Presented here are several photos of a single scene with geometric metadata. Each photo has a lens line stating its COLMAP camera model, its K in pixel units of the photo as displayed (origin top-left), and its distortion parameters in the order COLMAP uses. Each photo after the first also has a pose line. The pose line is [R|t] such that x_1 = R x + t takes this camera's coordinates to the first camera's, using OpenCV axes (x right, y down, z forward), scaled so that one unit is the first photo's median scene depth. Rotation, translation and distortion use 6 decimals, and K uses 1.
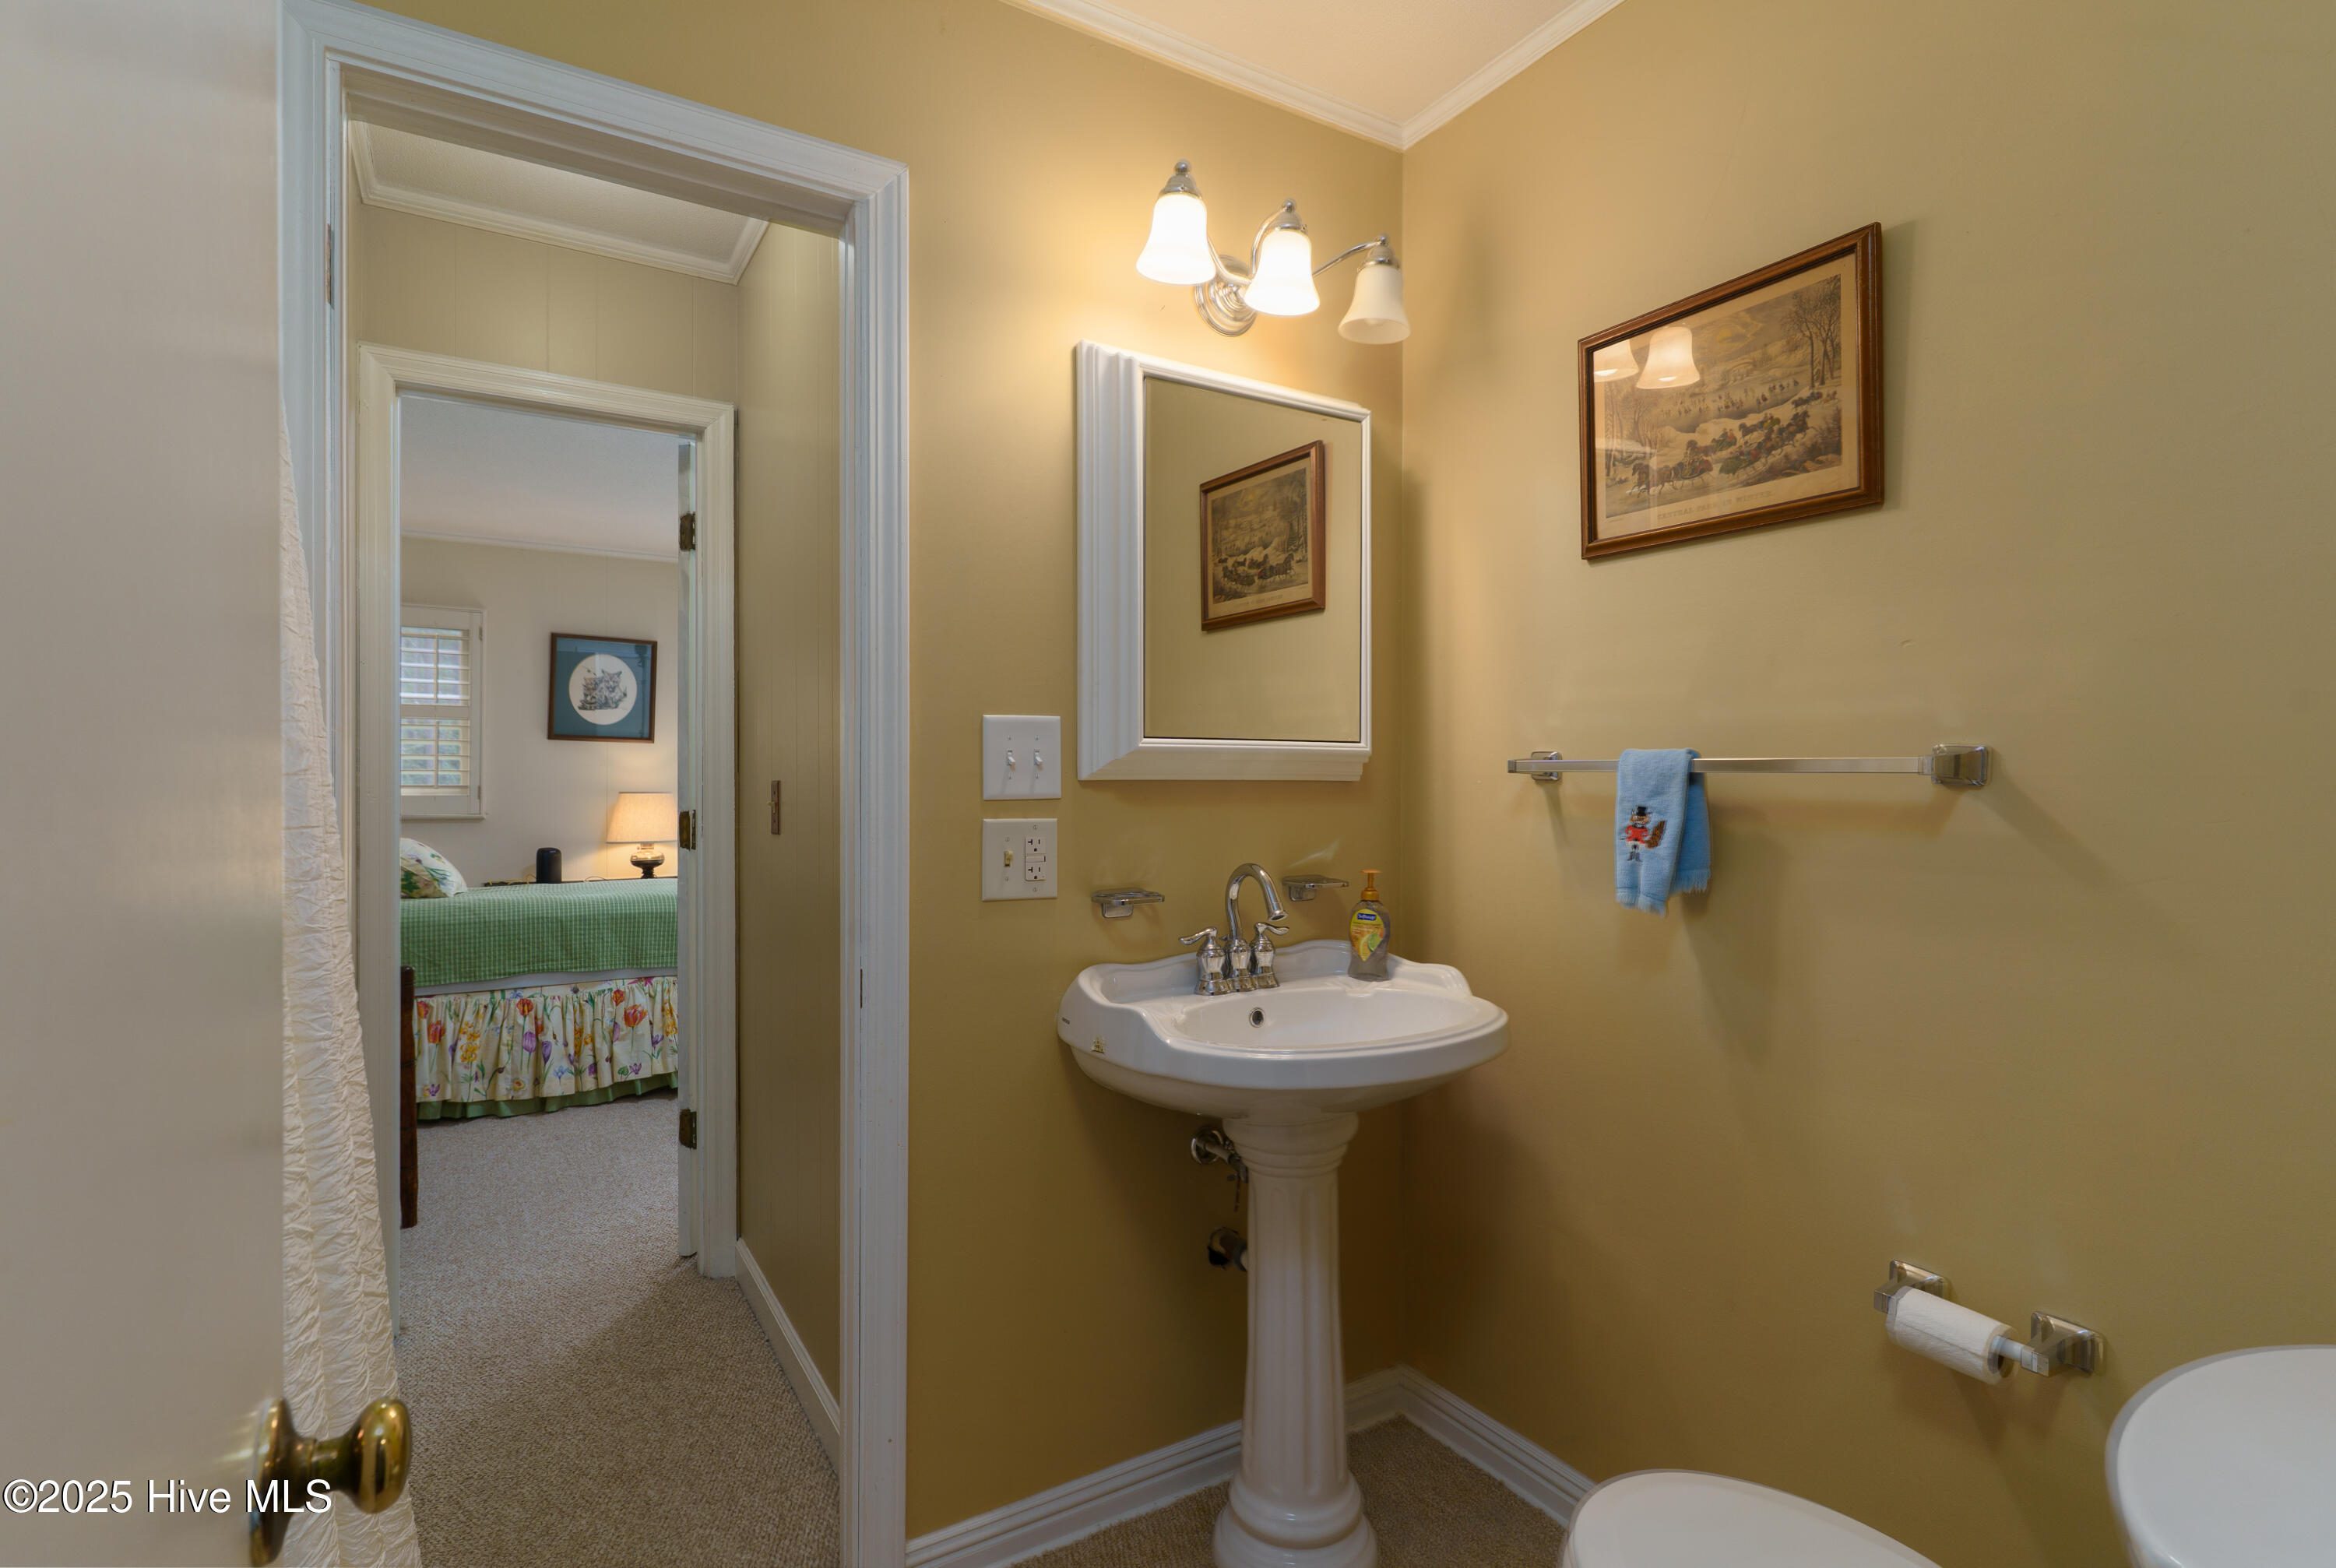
lens RADIAL K [[1122.3, 0, 1167.4], [0, 1122.3, 778.6], [0, 0, 1]] dist [0.001119, -0.000531]
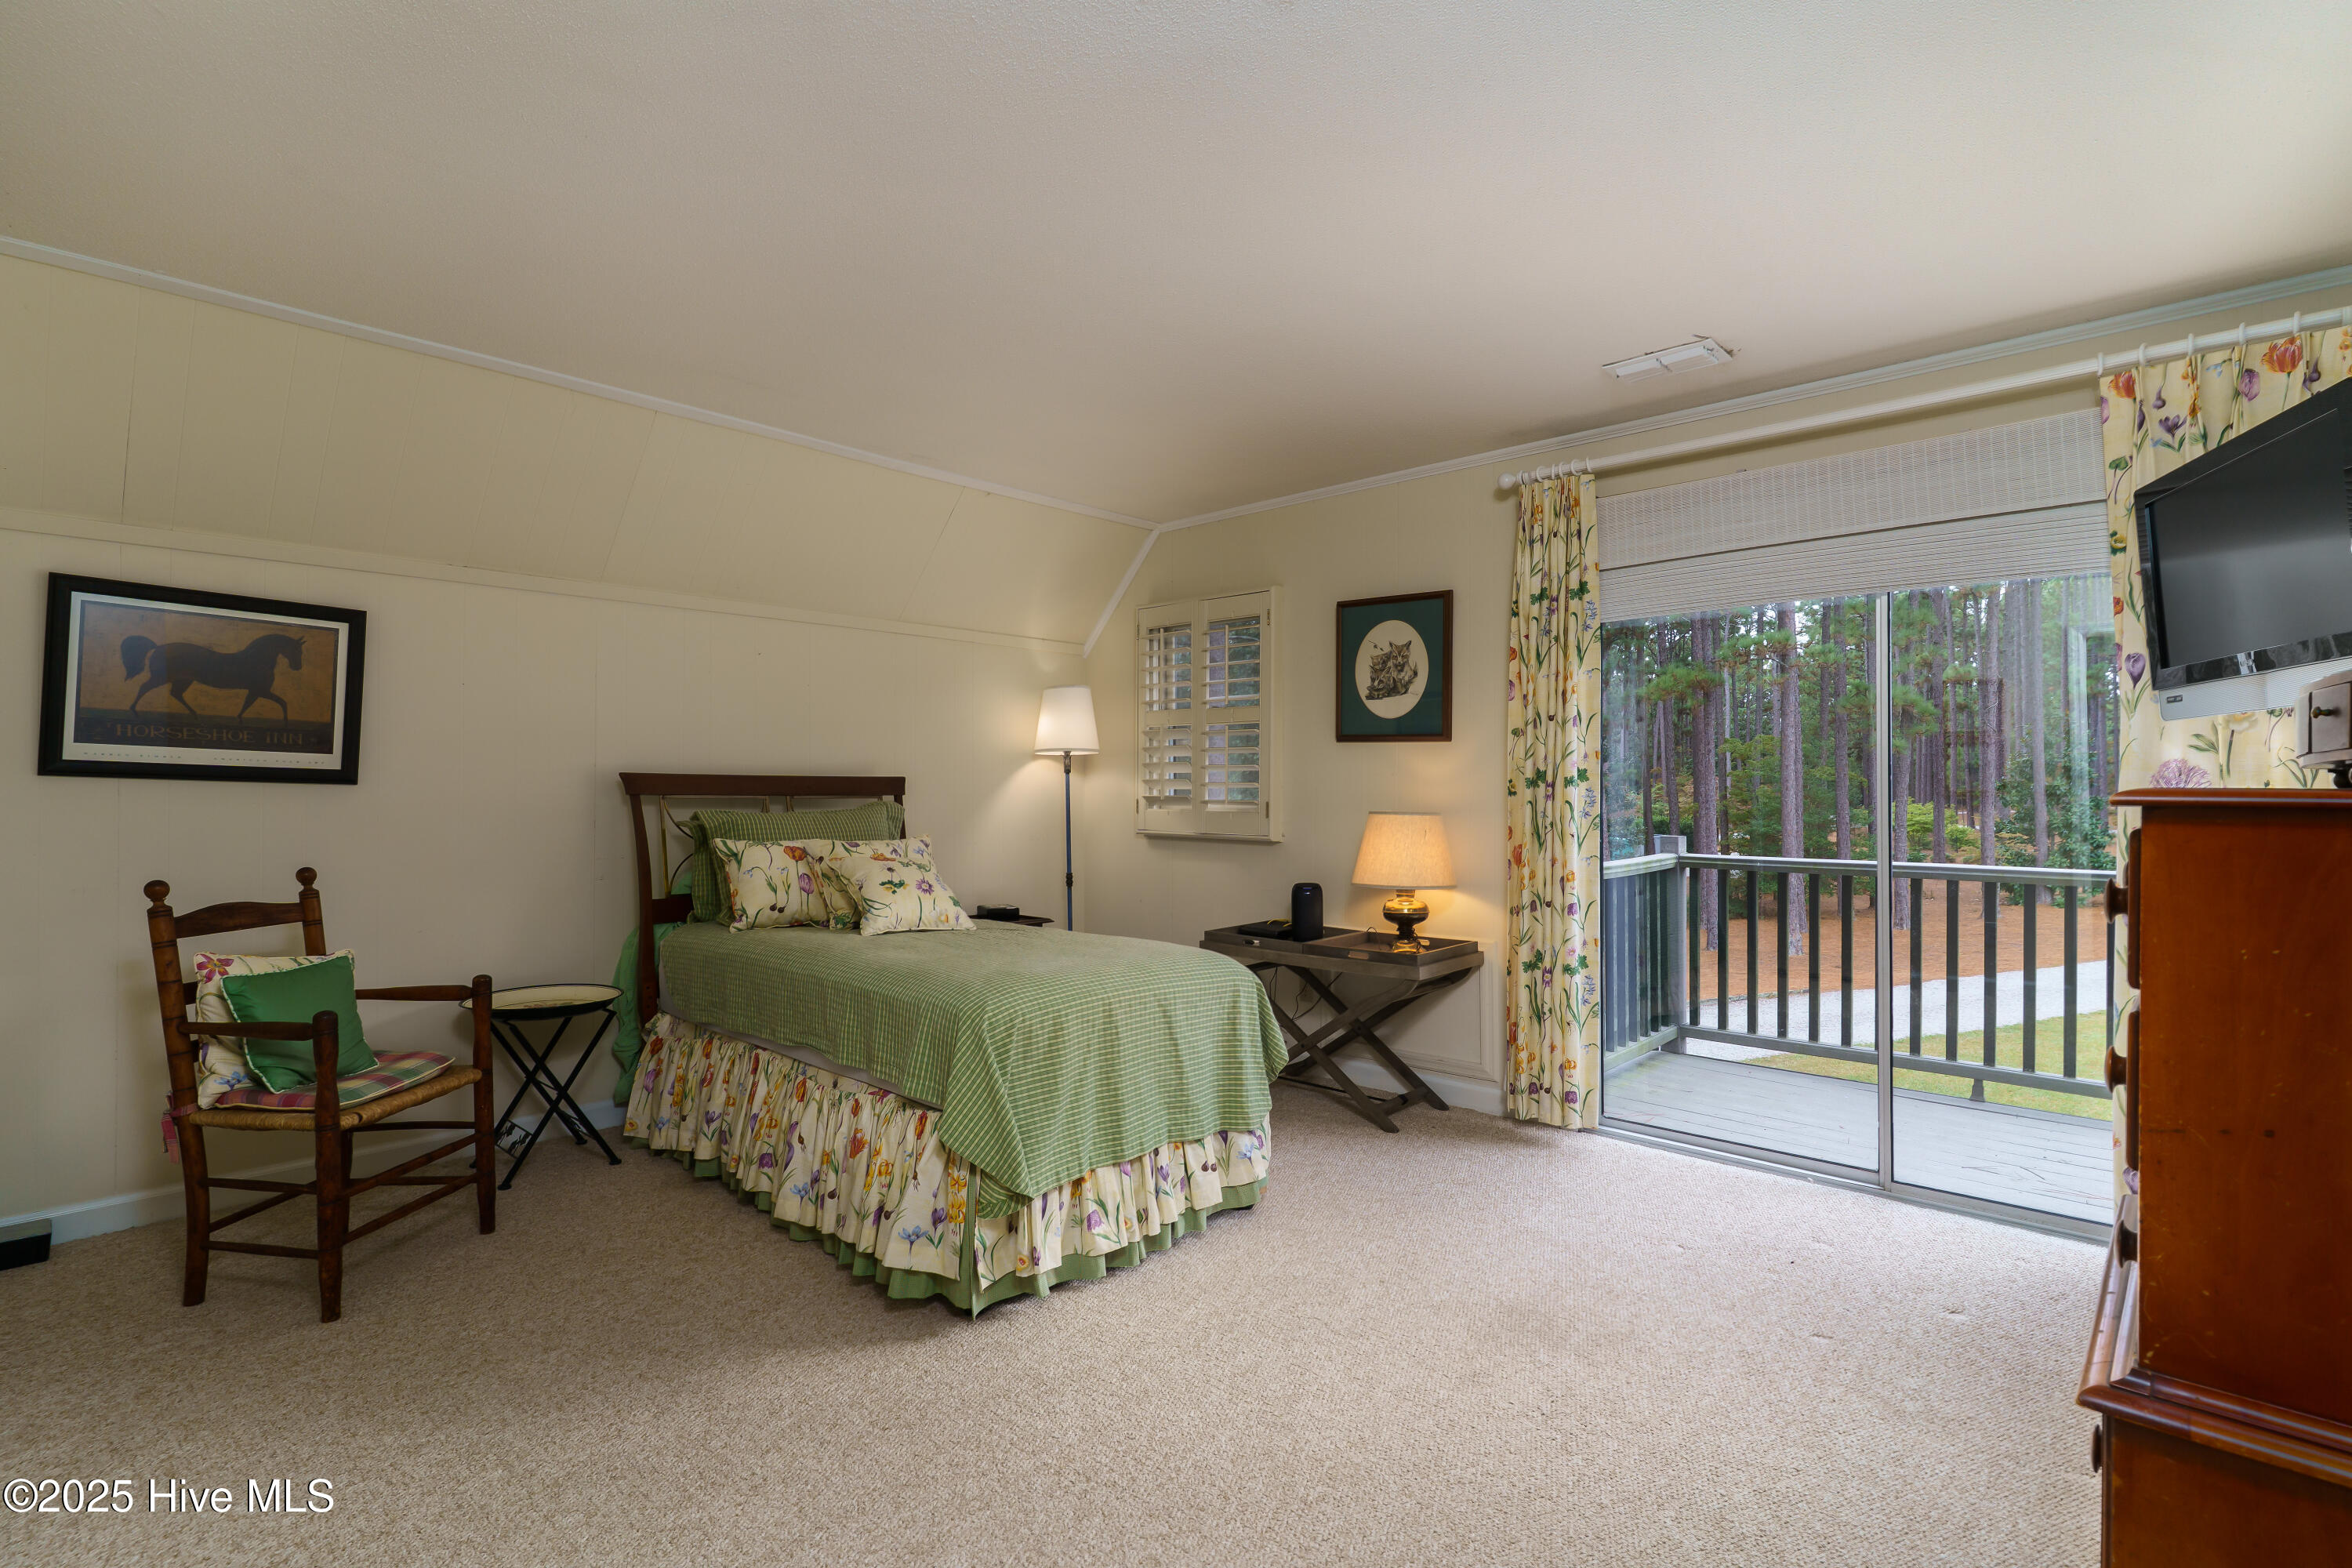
lens RADIAL K [[1130.0, 0, 1173.6], [0, 1130.0, 793.8], [0, 0, 1]] dist [0.001119, -0.000531]
pose [[0.278140, -0.001779, -0.960539, 0.154653], [-0.001760, 0.999996, -0.002362, 0.002465], [0.960539, 0.002347, 0.278136, 0.671219]]
